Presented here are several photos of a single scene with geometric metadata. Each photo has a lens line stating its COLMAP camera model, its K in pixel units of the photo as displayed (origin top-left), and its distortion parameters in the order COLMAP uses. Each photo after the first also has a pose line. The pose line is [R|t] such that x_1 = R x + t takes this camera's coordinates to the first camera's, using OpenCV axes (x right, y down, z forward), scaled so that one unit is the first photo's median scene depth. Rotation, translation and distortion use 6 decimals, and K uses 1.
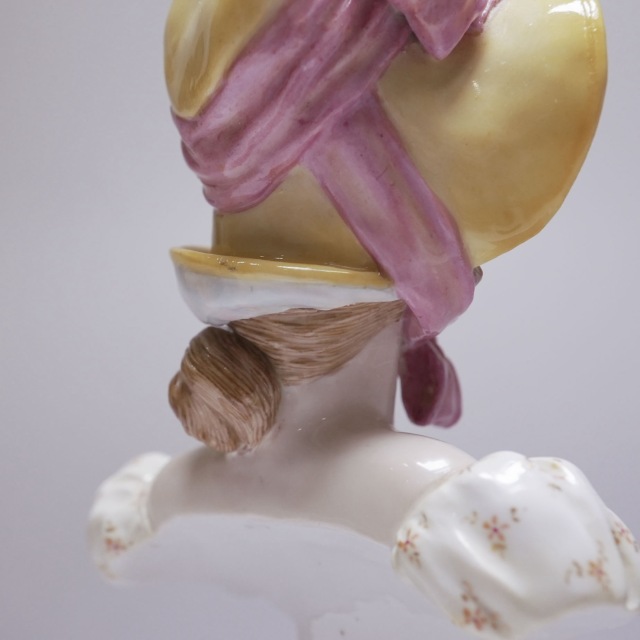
lens RADIAL K [[1235.6, 0, 320.5], [0, 1235.6, 322.6], [0, 0, 1]] dist [0.019555, 0.000000]
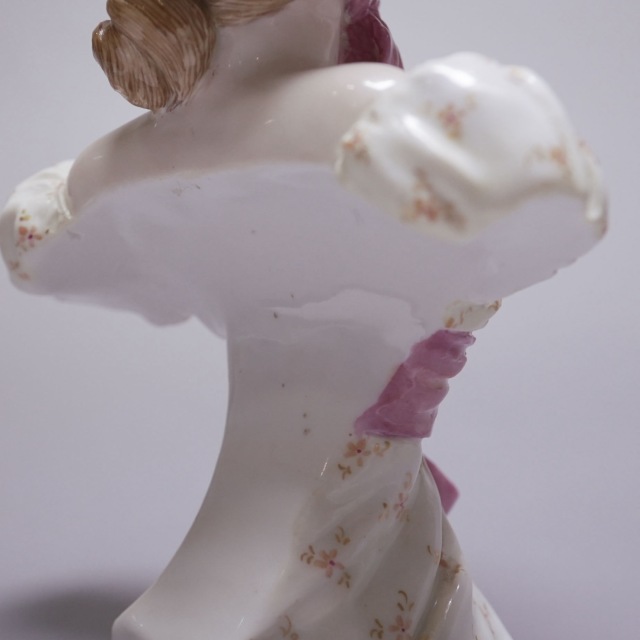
lens RADIAL K [[1235.6, 0, 319.5], [0, 1235.6, 318.9], [0, 0, 1]] dist [0.019555, 0.000000]
pose [[0.997365, 0.017580, 0.070391, -0.016227], [-0.016679, 0.999772, -0.013361, 0.283056], [-0.070610, 0.012152, 0.997430, 0.075374]]
